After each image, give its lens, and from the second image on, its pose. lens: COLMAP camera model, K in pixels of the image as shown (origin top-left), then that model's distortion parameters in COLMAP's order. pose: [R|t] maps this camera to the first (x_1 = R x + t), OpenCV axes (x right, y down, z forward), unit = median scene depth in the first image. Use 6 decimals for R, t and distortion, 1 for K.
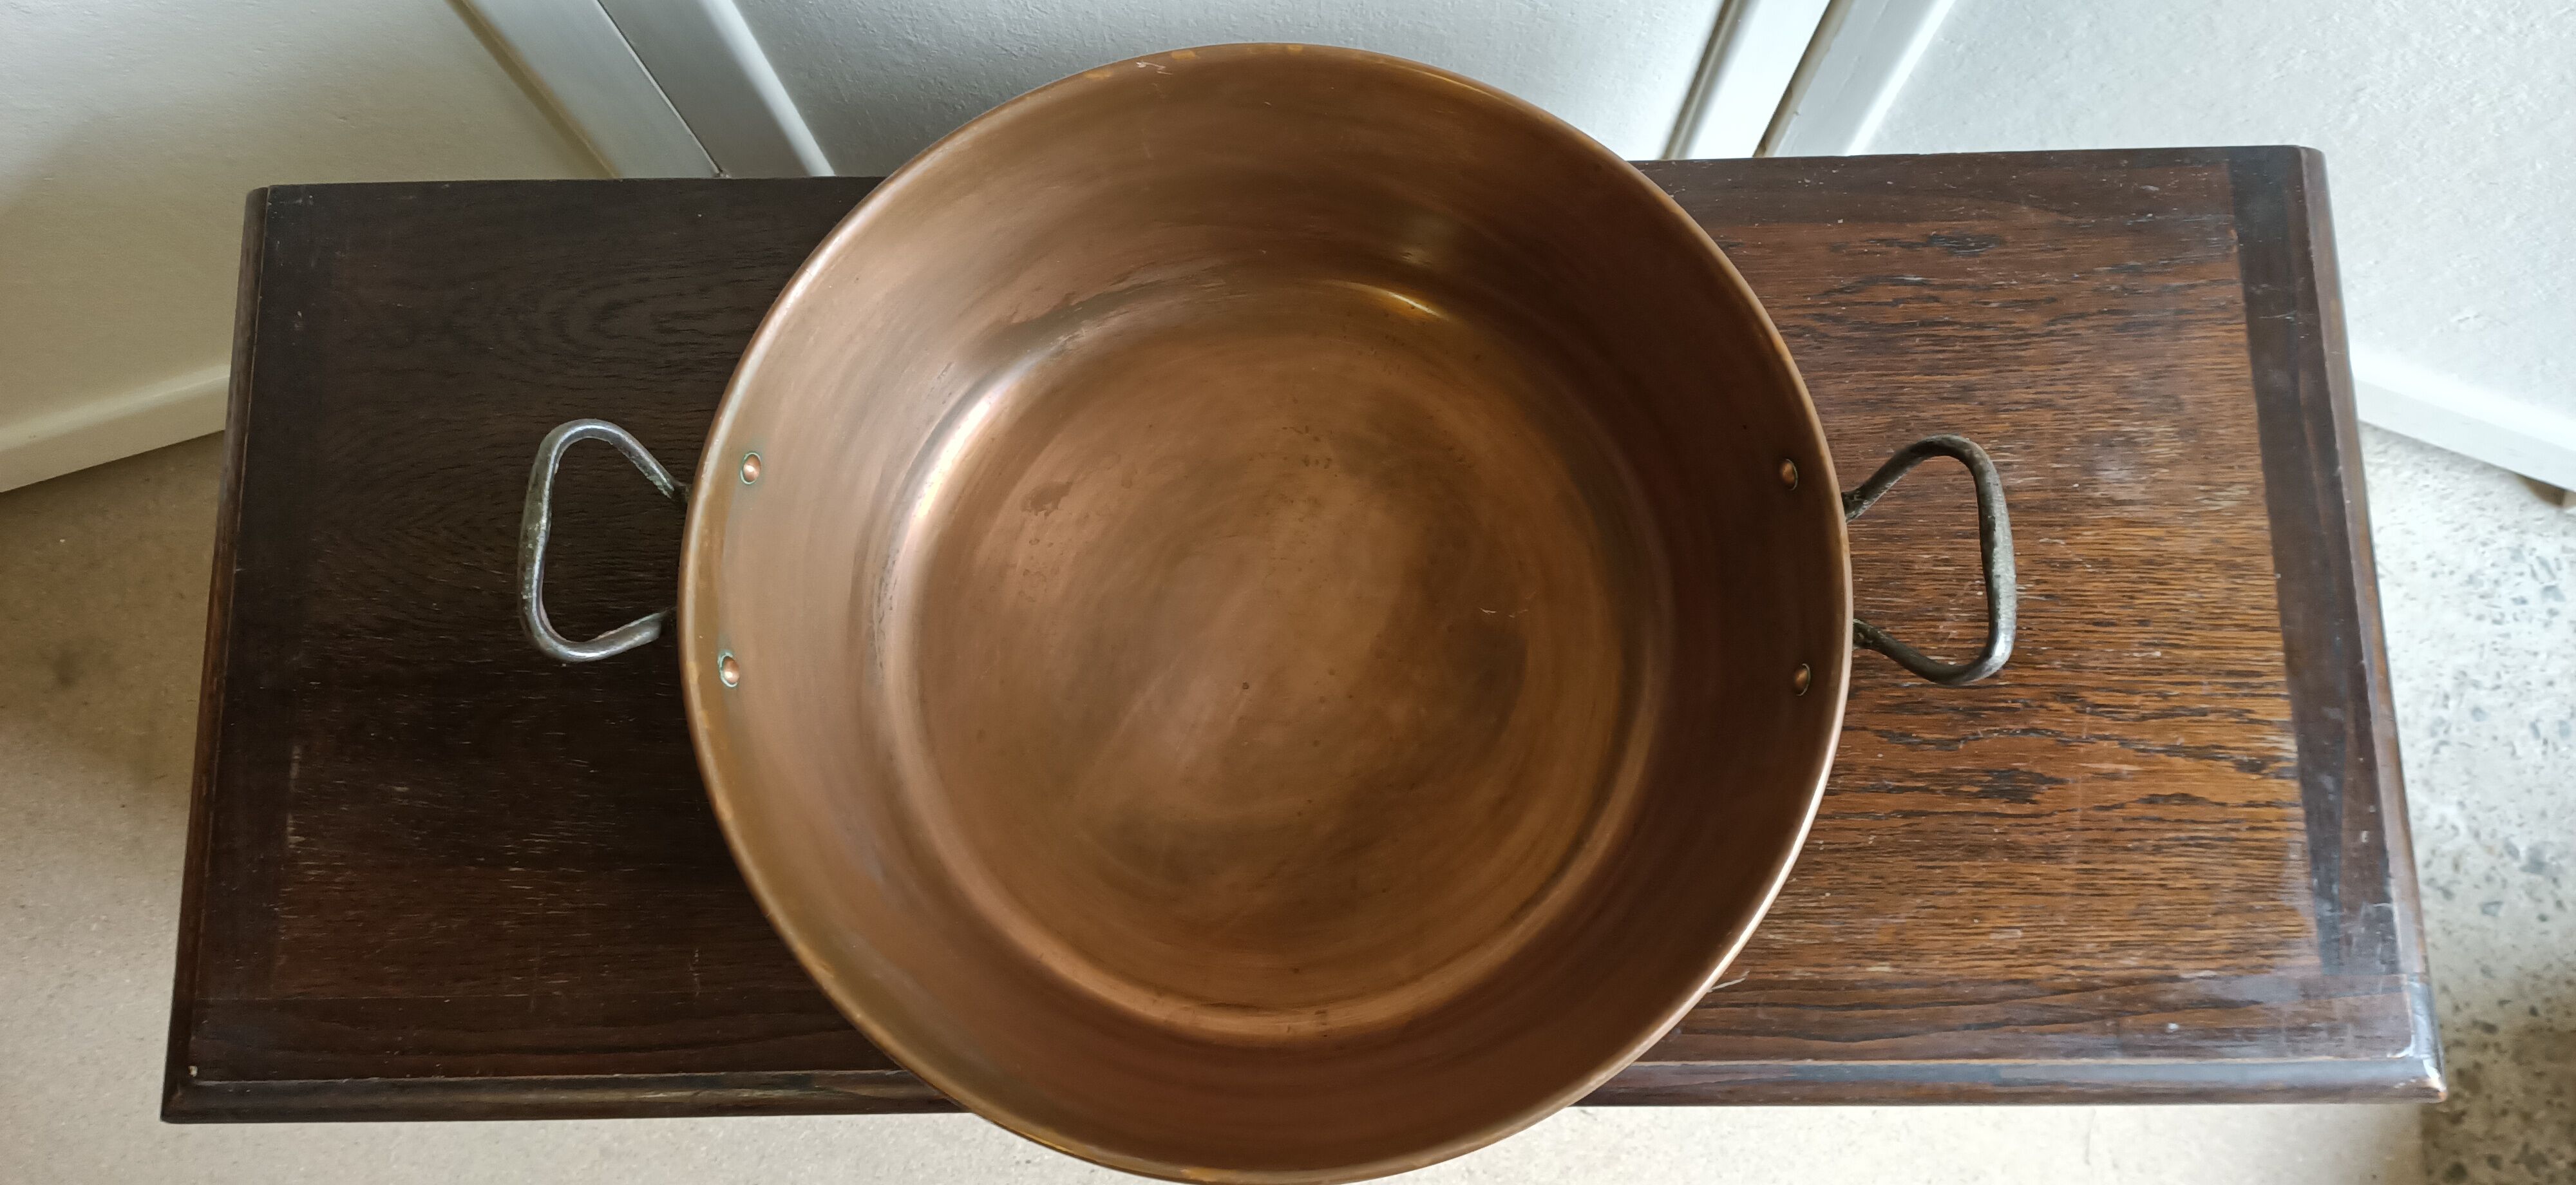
lens RADIAL K [[2005.8, 0, 1287.9], [0, 2005.8, 586.7], [0, 0, 1]] dist [0.046441, -0.035746]
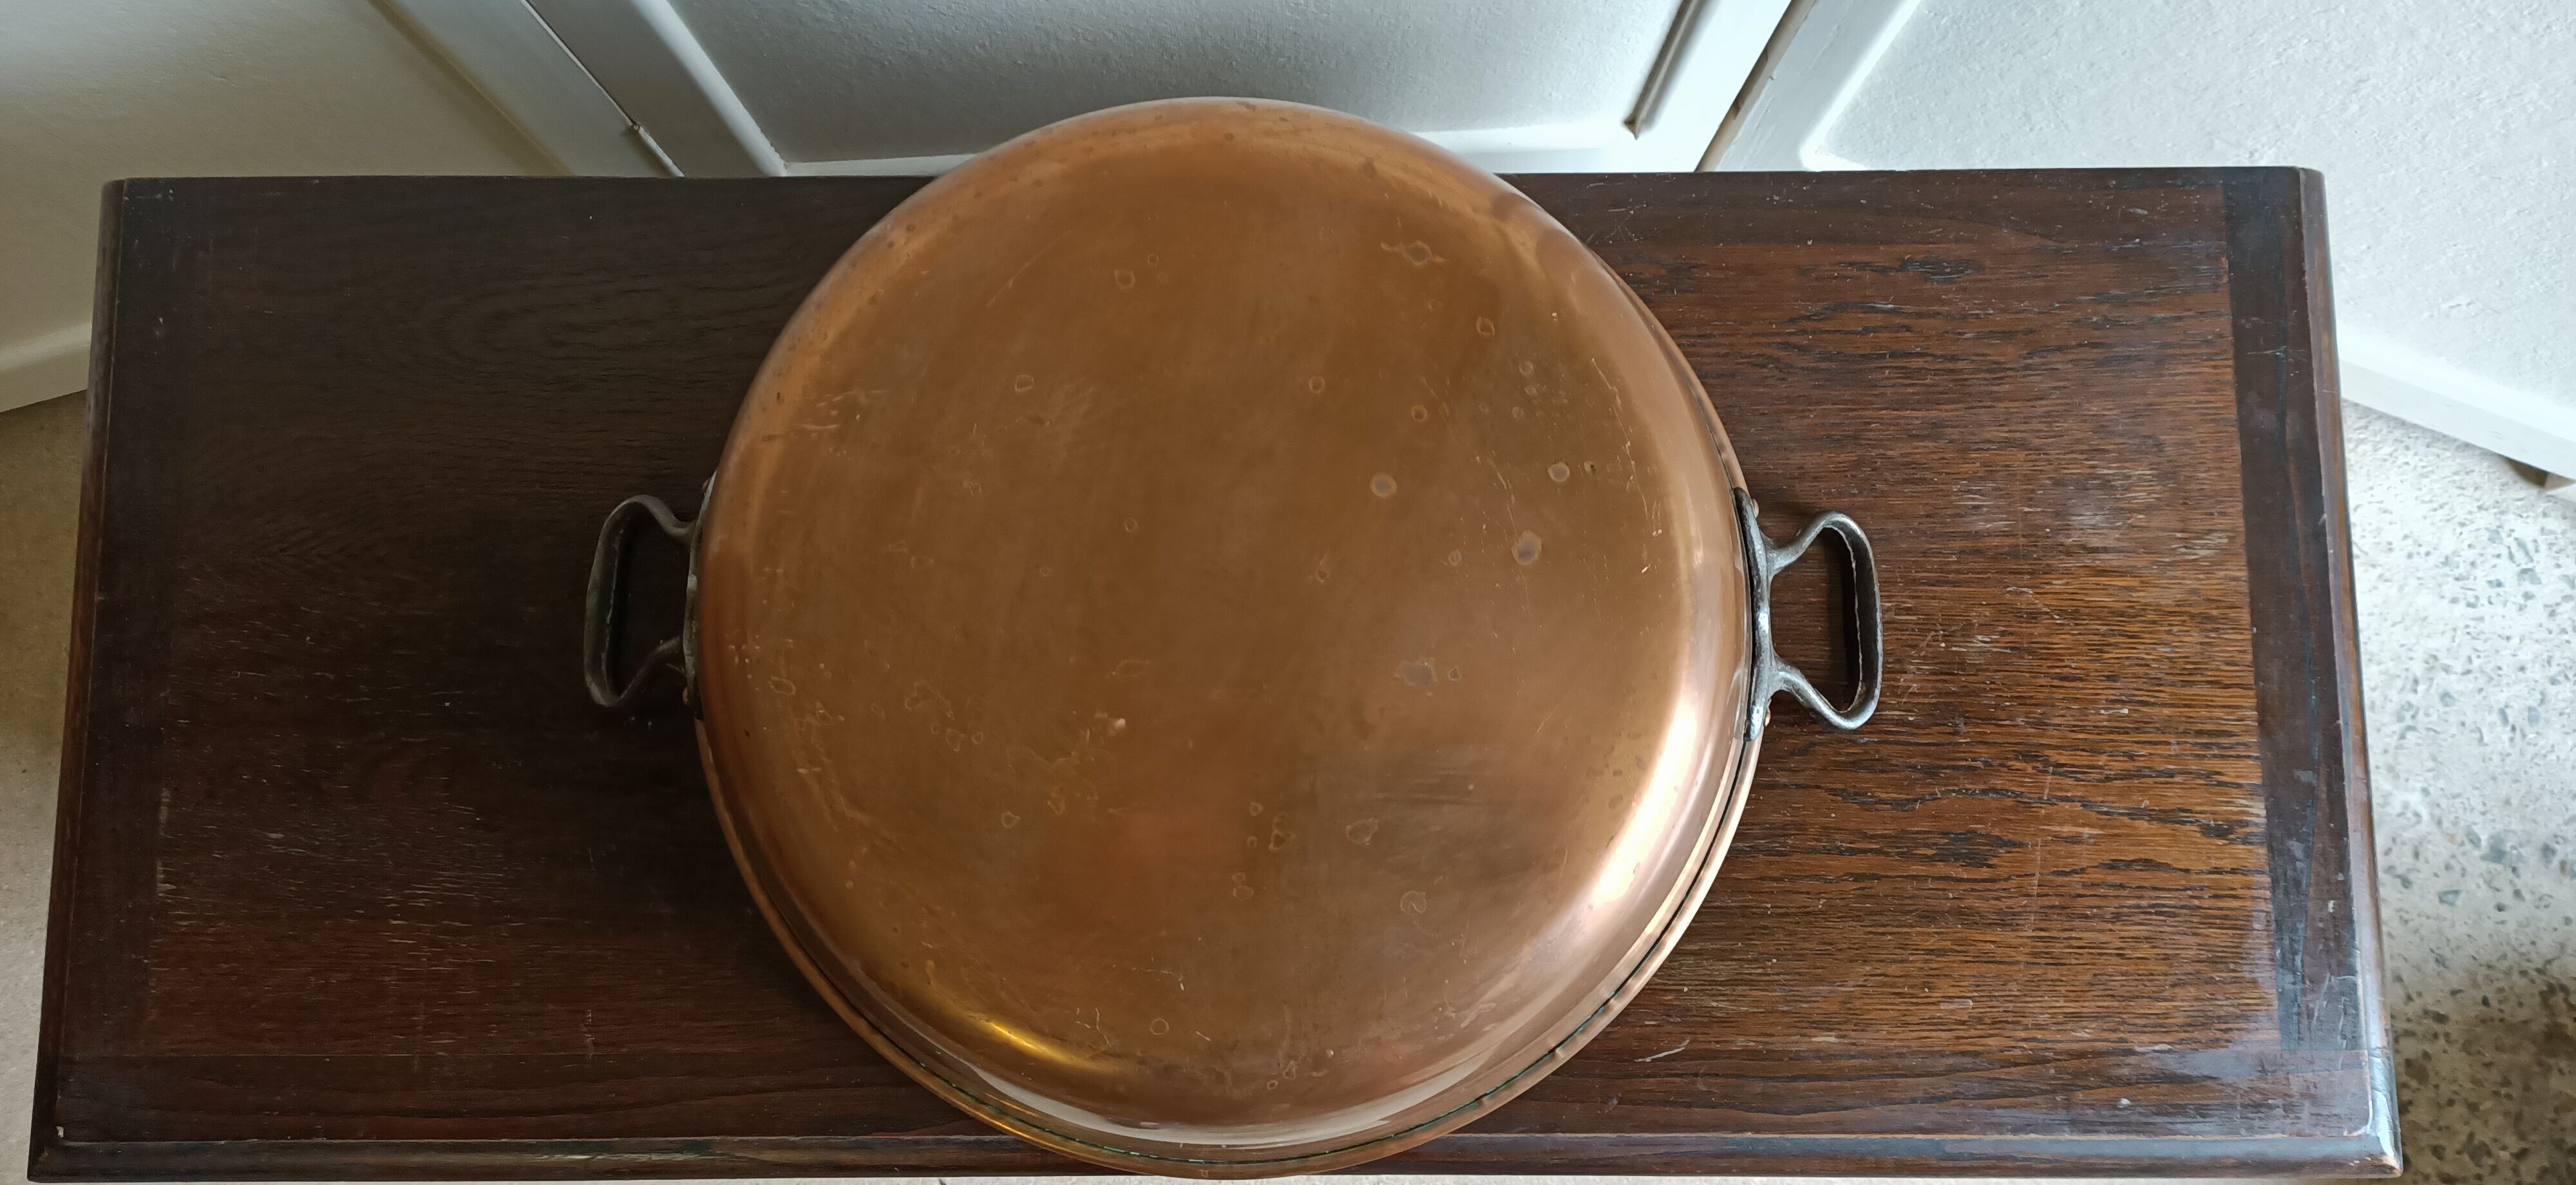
lens RADIAL K [[2005.8, 0, 1280.1], [0, 2005.8, 589.9], [0, 0, 1]] dist [0.046441, -0.035746]
pose [[0.999842, 0.013126, 0.011983, 0.018205], [-0.013925, 0.997501, 0.069270, -0.084265], [-0.011043, -0.069426, 0.997526, 0.054747]]
